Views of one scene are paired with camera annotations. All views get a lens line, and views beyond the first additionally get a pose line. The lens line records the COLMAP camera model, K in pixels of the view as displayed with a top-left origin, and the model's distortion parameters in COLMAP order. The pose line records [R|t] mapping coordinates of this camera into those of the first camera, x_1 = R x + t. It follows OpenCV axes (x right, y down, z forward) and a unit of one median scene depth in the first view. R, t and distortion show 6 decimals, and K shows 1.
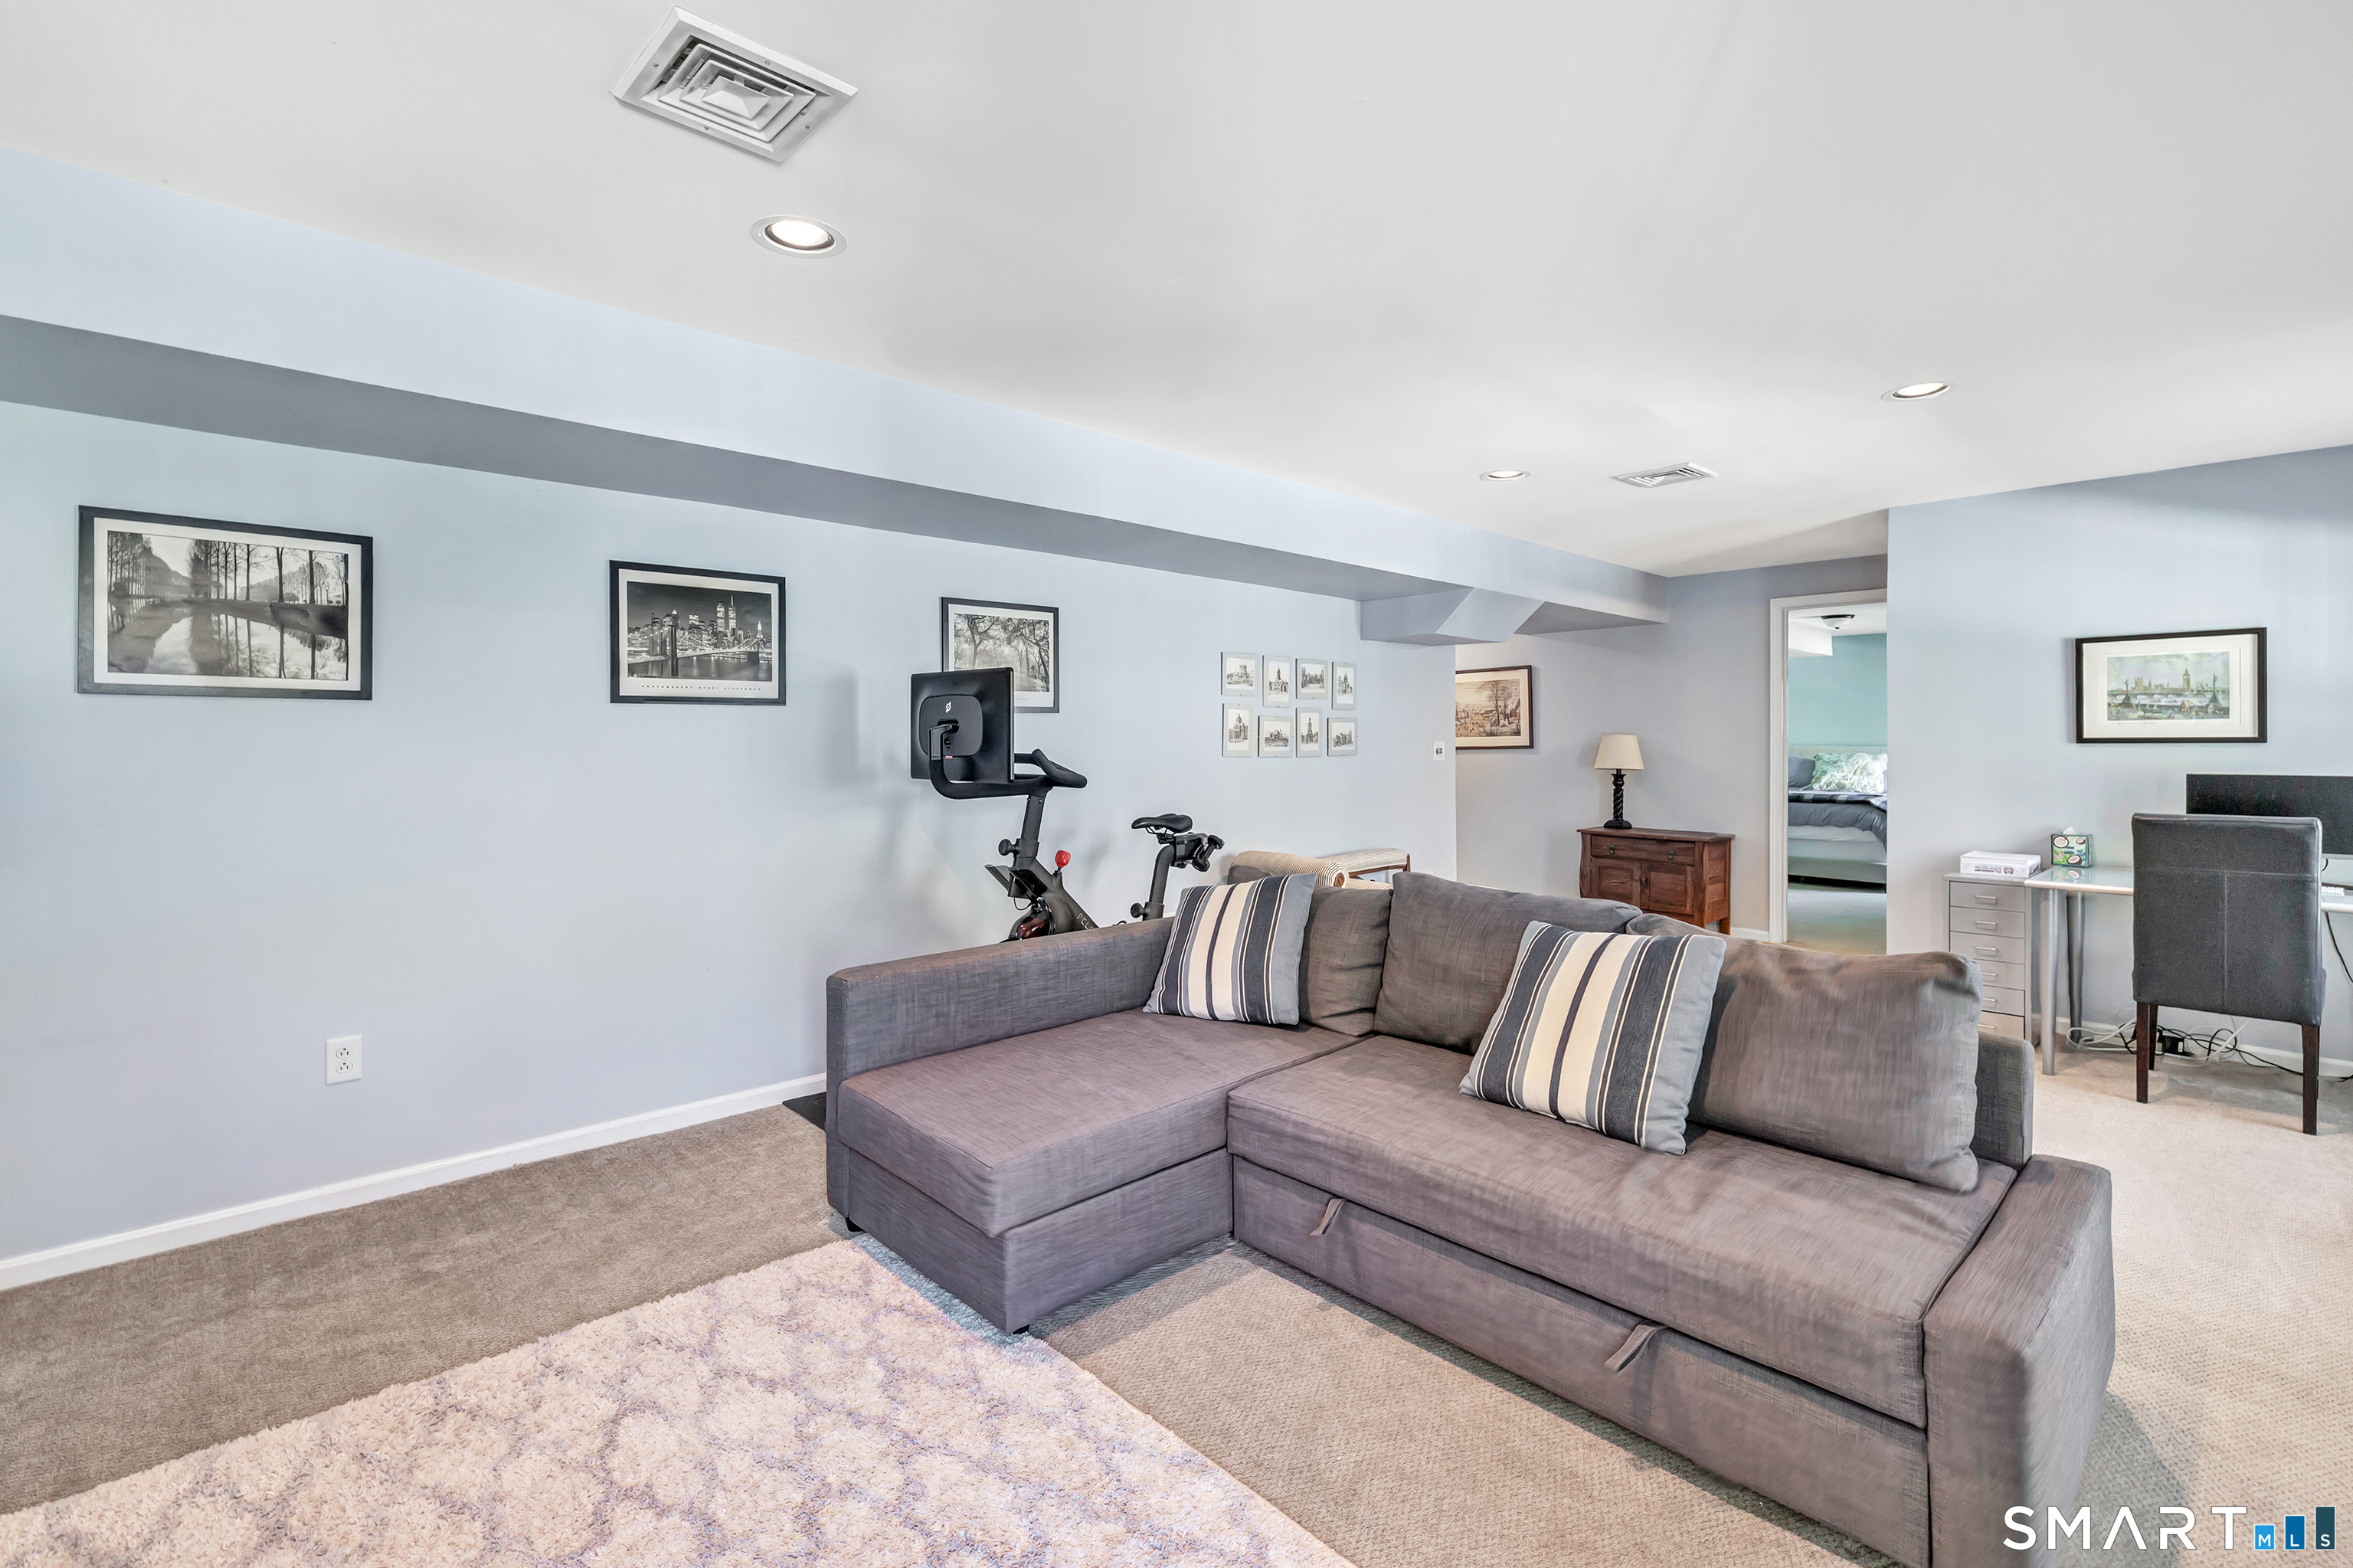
lens RADIAL K [[1050.0, 0, 1163.2], [0, 1050.0, 742.6], [0, 0, 1]] dist [-0.001385, -0.000086]
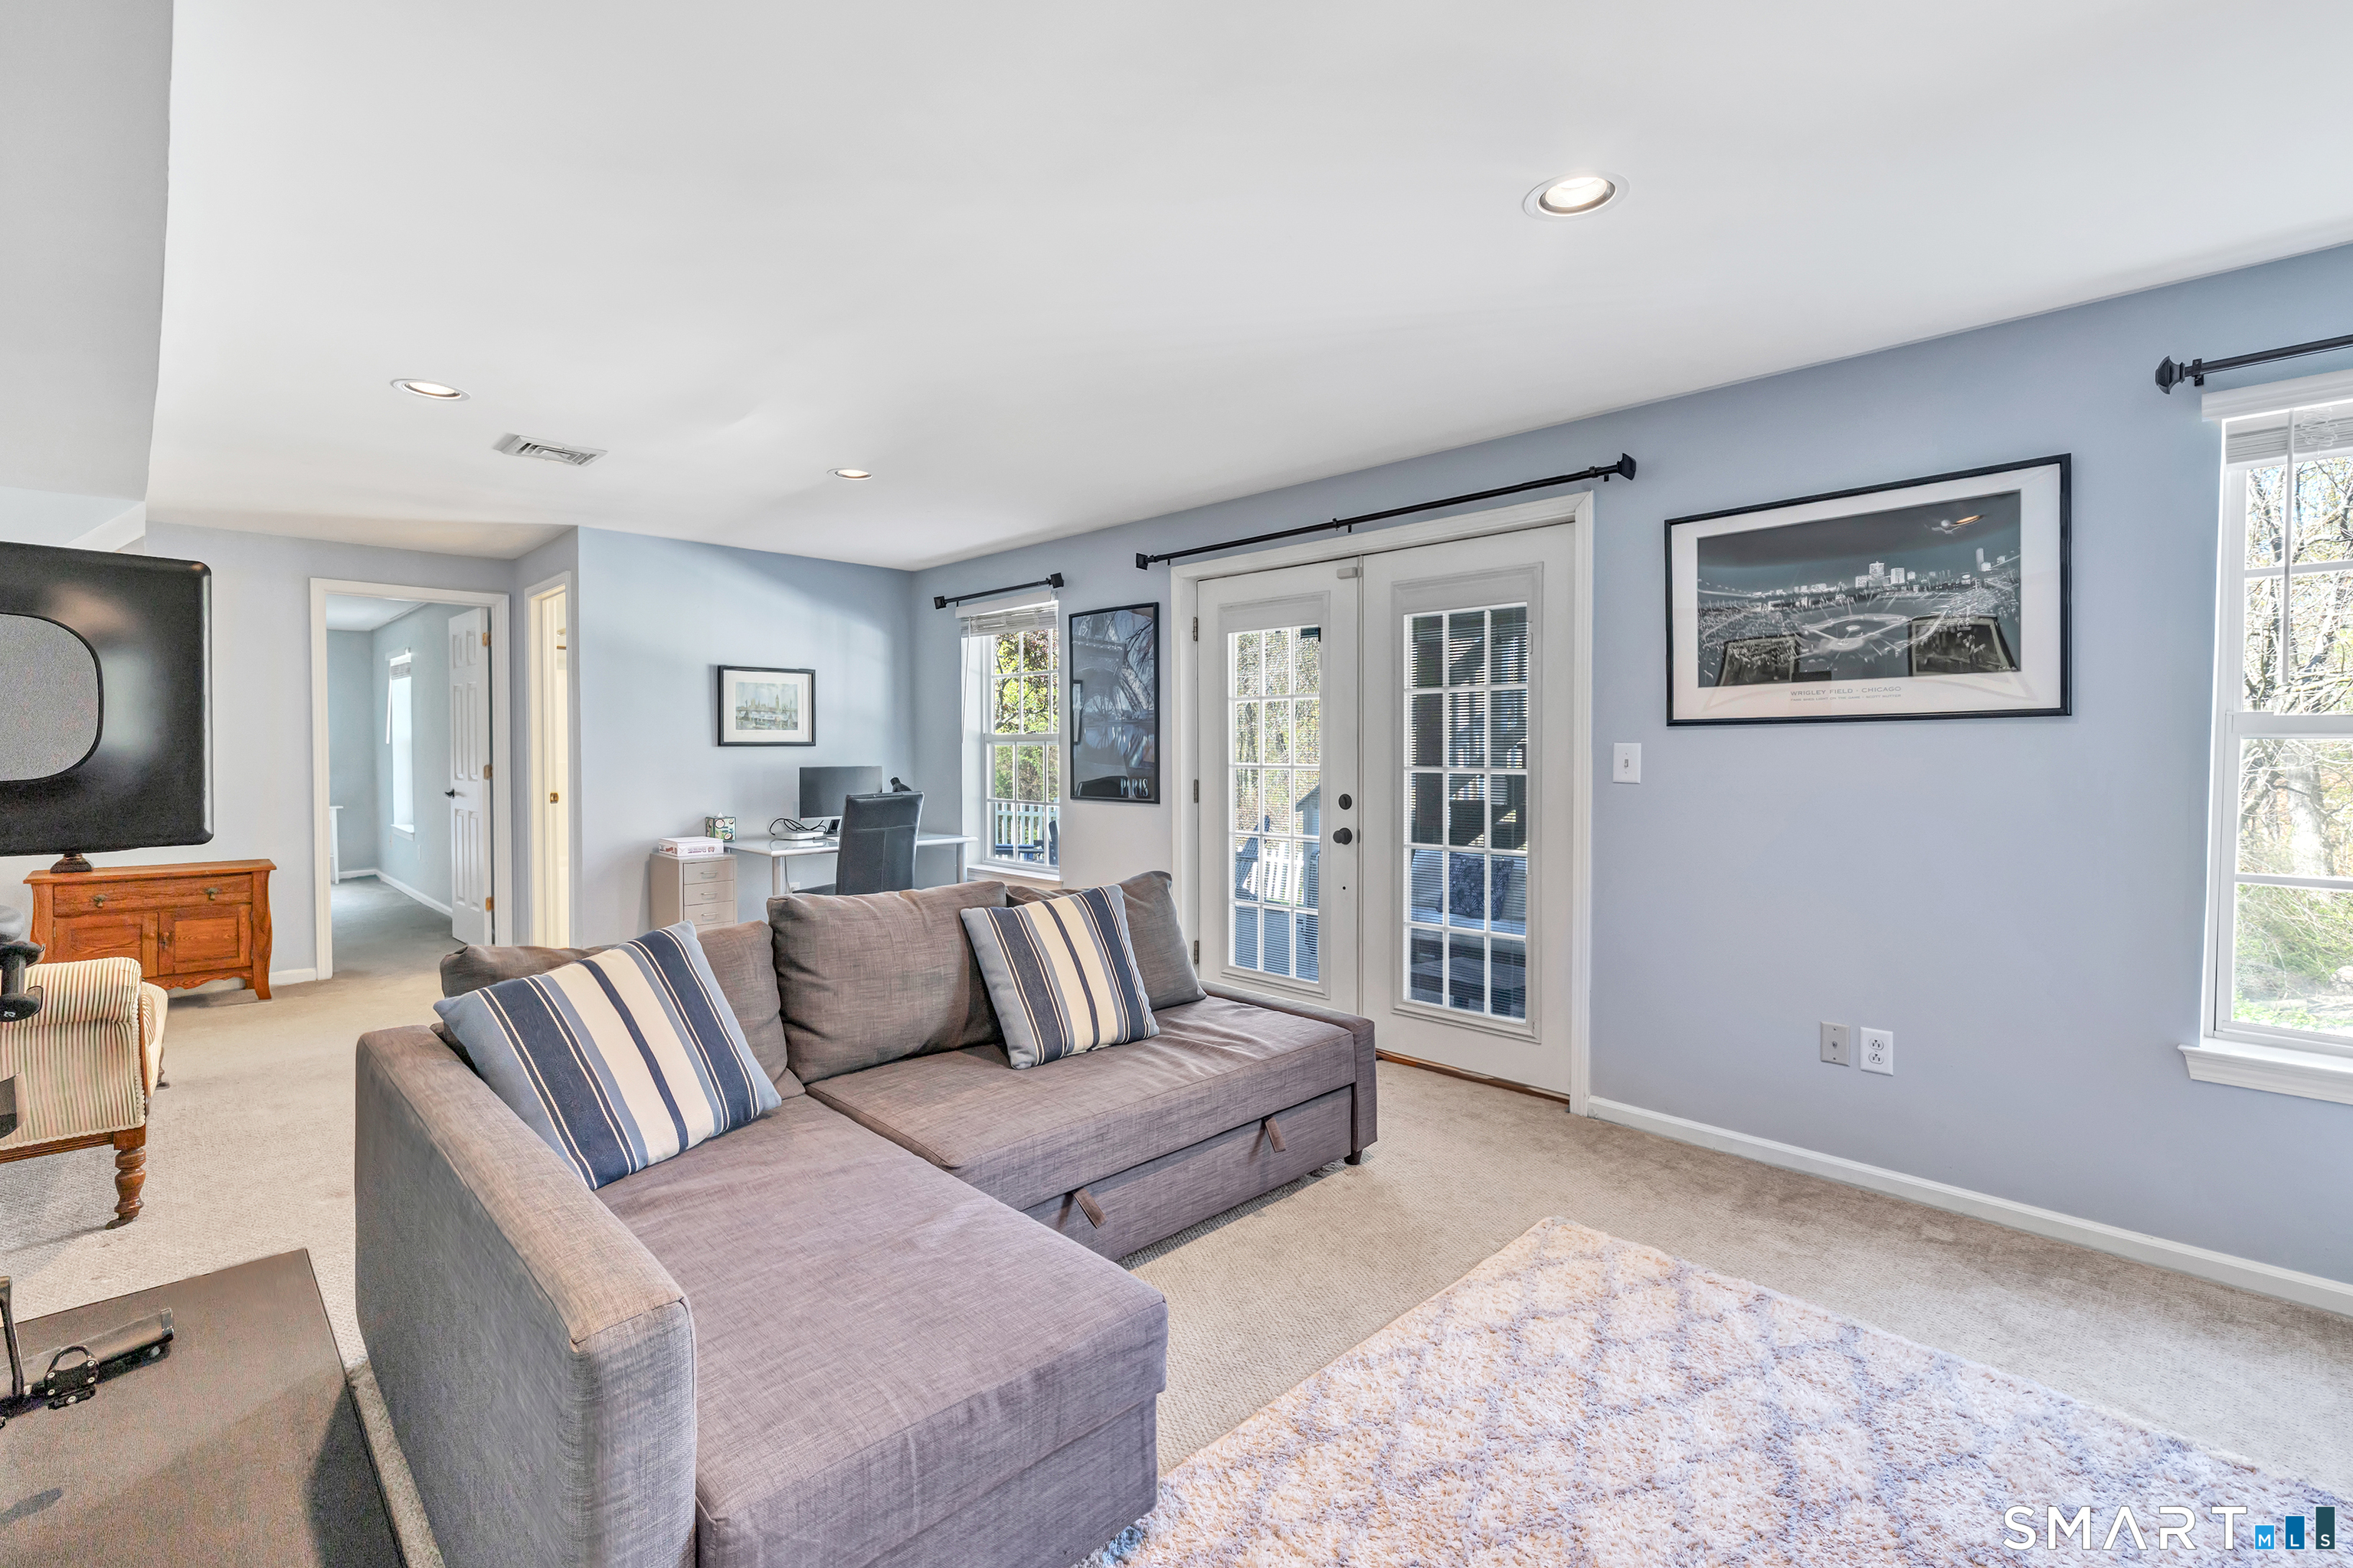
lens RADIAL K [[1050.0, 0, 1169.3], [0, 1050.0, 760.1], [0, 0, 1]] dist [-0.001385, -0.000086]
pose [[-0.036252, -0.013336, 0.999254, -1.023024], [0.001722, 0.999909, 0.013407, 0.002066], [-0.999341, 0.002206, -0.036225, 1.133126]]
